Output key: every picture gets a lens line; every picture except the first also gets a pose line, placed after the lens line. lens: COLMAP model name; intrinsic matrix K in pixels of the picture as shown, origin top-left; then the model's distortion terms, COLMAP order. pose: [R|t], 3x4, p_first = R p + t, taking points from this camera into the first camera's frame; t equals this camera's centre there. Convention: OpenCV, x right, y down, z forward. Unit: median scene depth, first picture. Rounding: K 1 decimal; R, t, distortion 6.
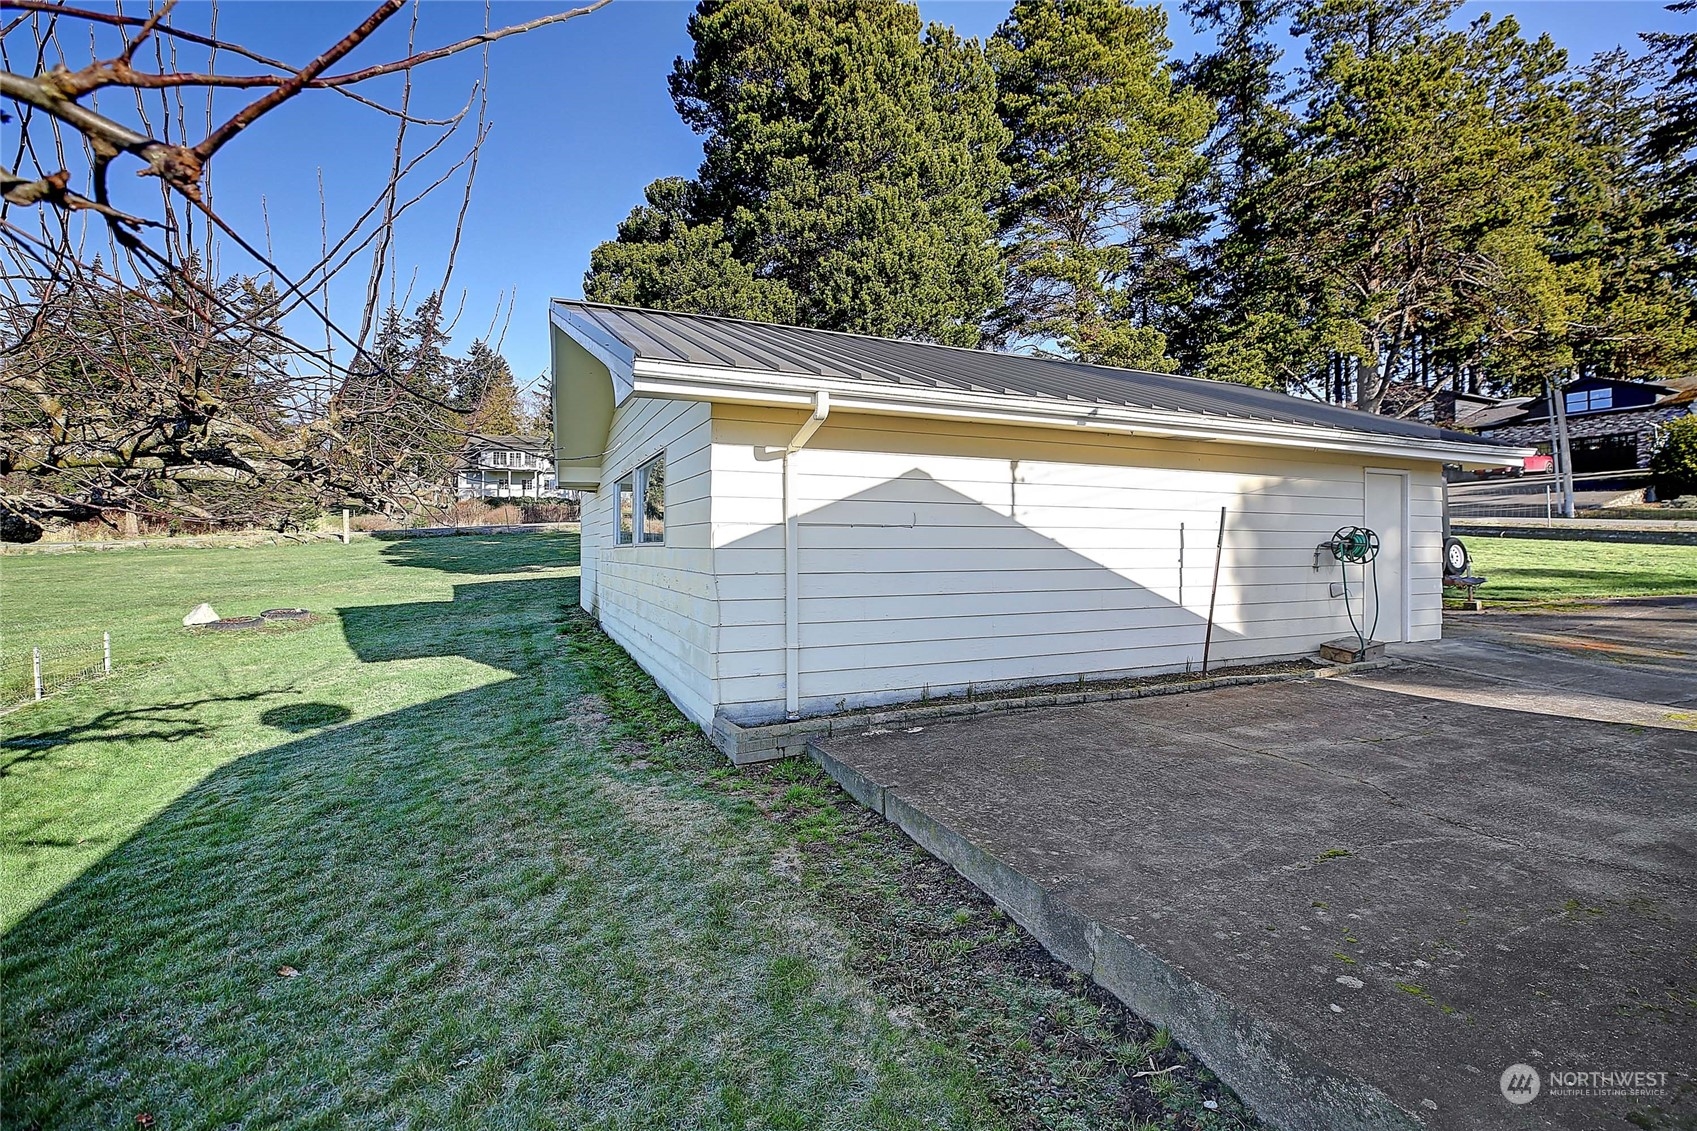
lens RADIAL K [[779.1, 0, 852.5], [0, 779.1, 561.9], [0, 0, 1]] dist [-0.017346, 0.000448]
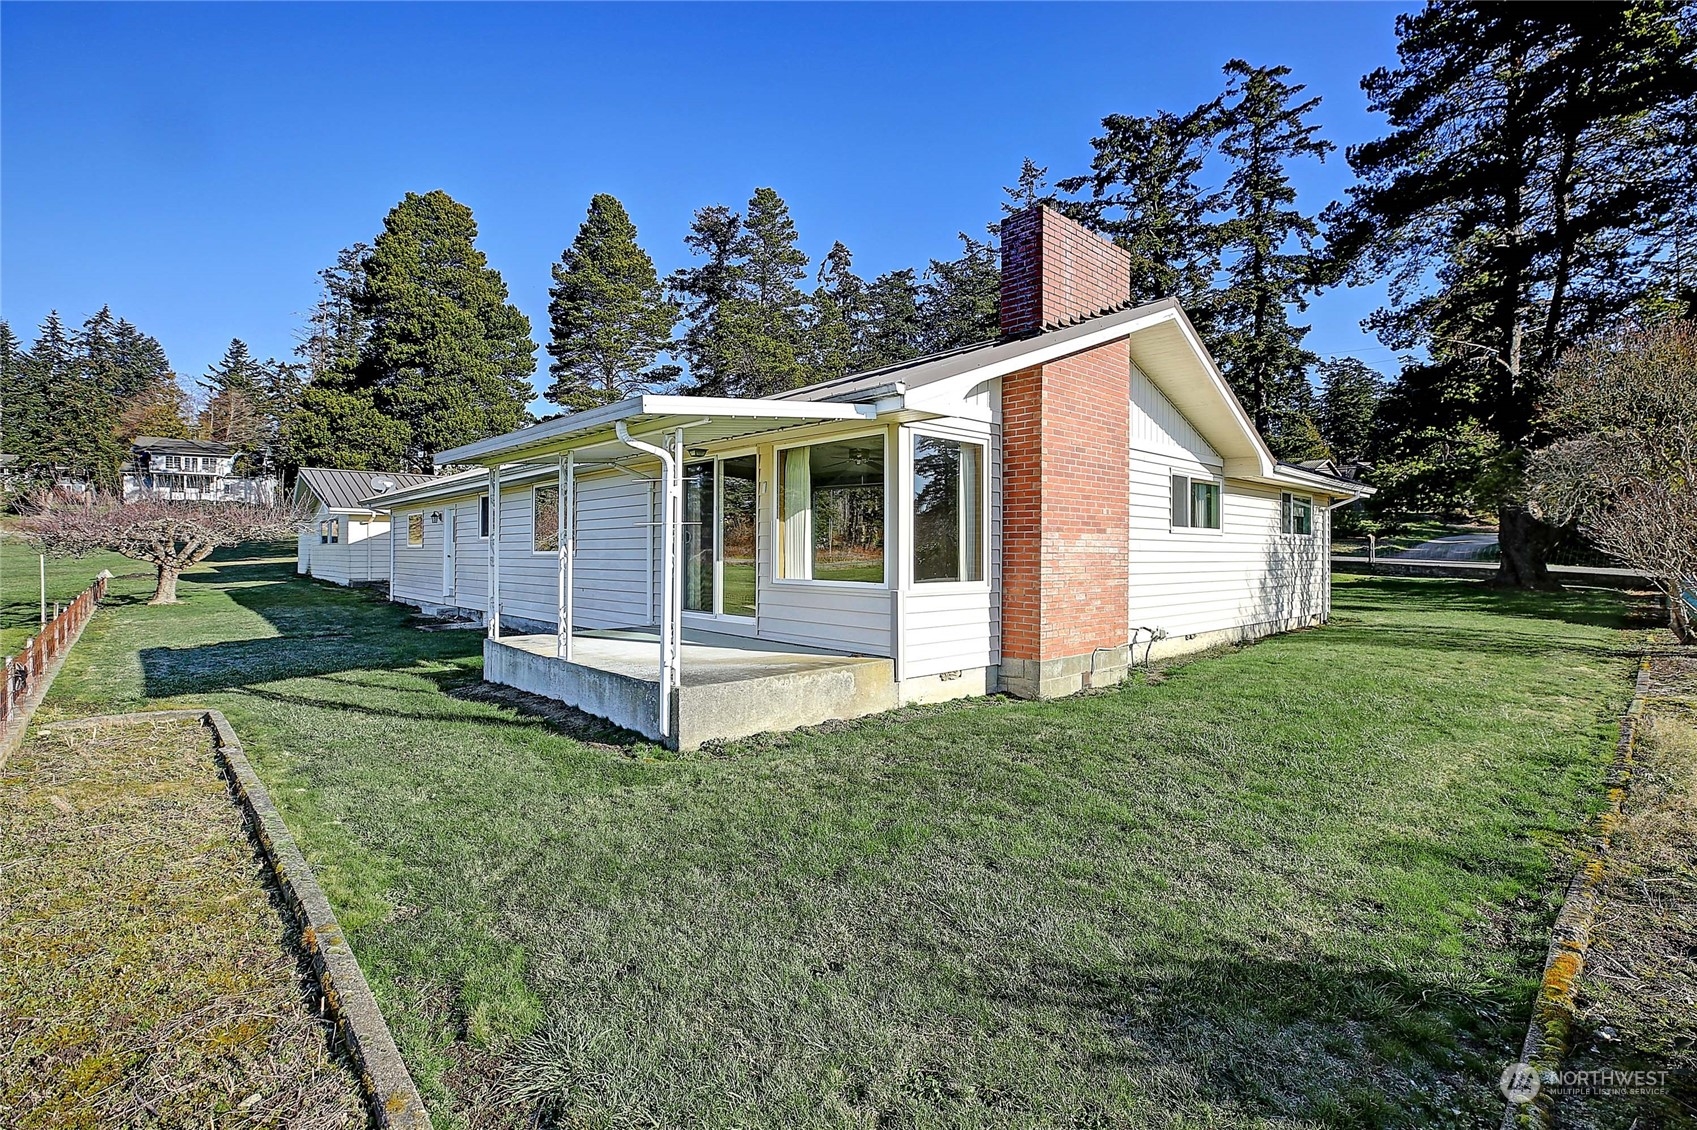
lens RADIAL K [[779.1, 0, 848.2], [0, 779.1, 551.2], [0, 0, 1]] dist [-0.017346, 0.000448]
pose [[0.947287, -0.001976, 0.320382, 0.070083], [0.007300, 0.999854, -0.015417, 0.006902], [-0.320304, 0.016943, 0.947163, -0.259799]]
